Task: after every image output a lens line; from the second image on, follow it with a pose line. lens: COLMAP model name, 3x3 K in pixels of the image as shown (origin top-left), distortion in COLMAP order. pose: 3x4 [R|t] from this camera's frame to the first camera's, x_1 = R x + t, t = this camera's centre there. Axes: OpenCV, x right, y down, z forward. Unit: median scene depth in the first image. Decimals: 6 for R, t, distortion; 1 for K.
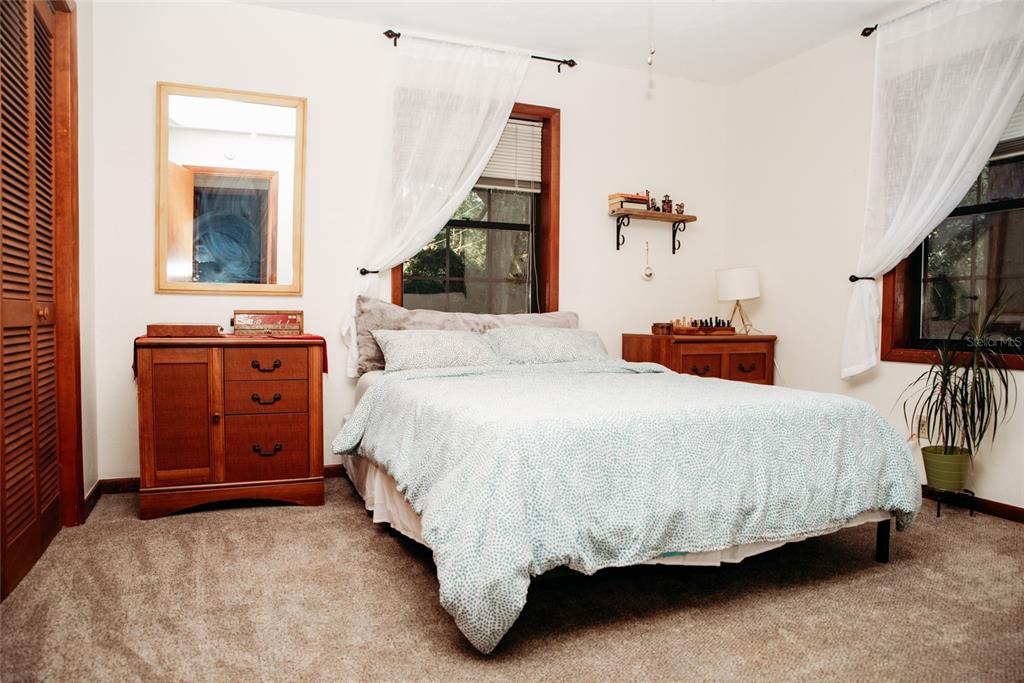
lens RADIAL K [[724.7, 0, 512.0], [0, 724.7, 341.5], [0, 0, 1]] dist [-0.125671, 0.087311]
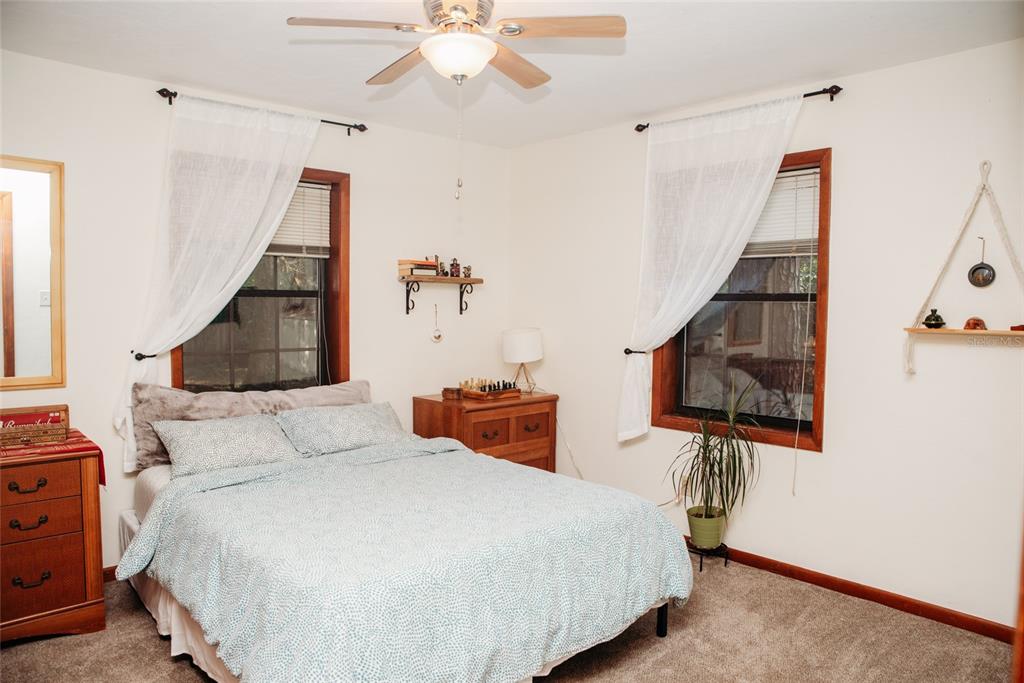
lens RADIAL K [[720.1, 0, 532.4], [0, 720.1, 356.5], [0, 0, 1]] dist [-0.135664, 0.101829]
pose [[0.942478, -0.019185, 0.333716, -0.030253], [0.011518, 0.999623, 0.024939, -0.113781], [-0.334069, -0.019661, 0.942344, -0.004071]]
